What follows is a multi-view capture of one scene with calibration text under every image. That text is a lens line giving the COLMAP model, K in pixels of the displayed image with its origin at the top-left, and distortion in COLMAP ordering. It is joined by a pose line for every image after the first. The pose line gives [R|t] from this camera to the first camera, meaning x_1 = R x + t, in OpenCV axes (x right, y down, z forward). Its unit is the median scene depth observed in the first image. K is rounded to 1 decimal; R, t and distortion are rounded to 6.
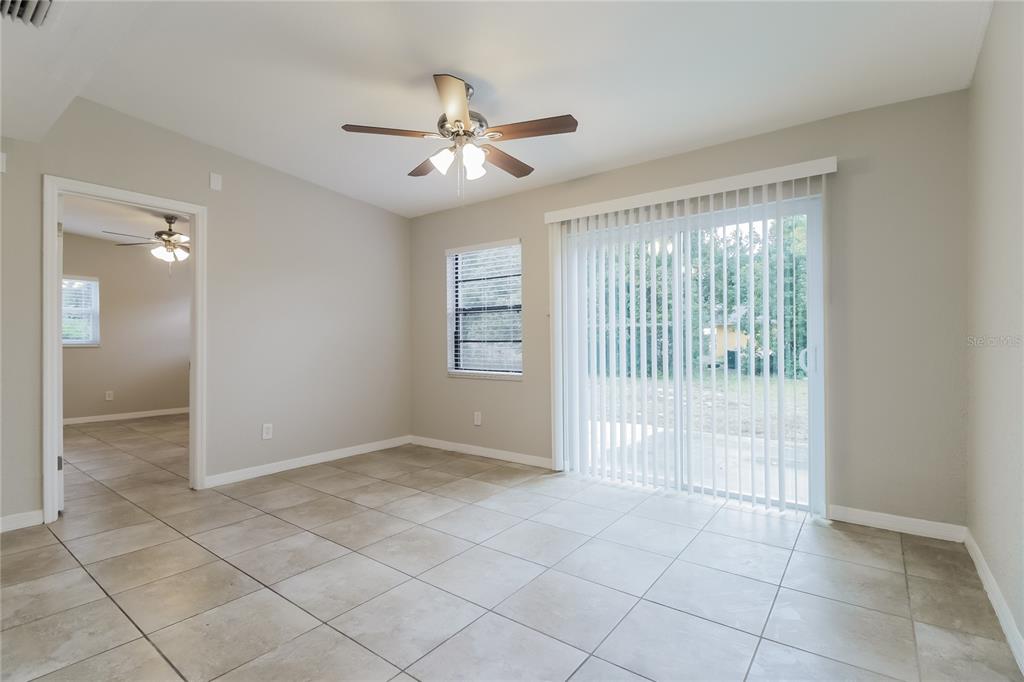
lens RADIAL K [[482.8, 0, 511.4], [0, 482.8, 340.4], [0, 0, 1]] dist [-0.003370, -0.000760]
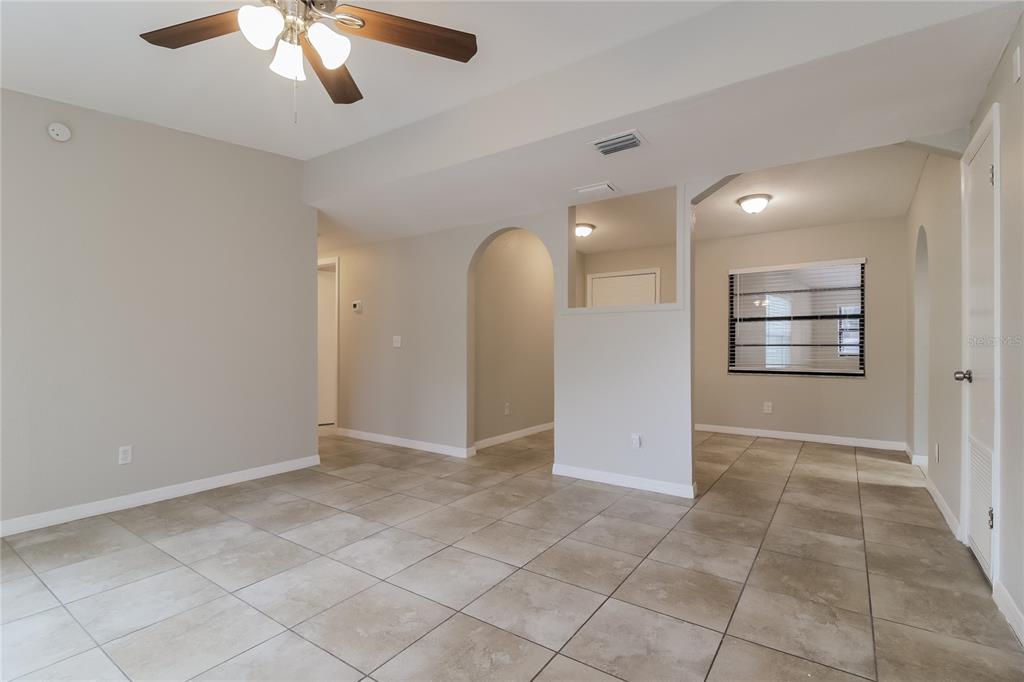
lens RADIAL K [[482.8, 0, 510.2], [0, 482.8, 340.1], [0, 0, 1]] dist [-0.003370, -0.000760]
pose [[-0.999377, 0.004287, -0.035042, -0.408344], [0.004484, 0.999975, -0.005538, 0.004388], [0.035018, -0.005691, -0.999370, 1.902049]]
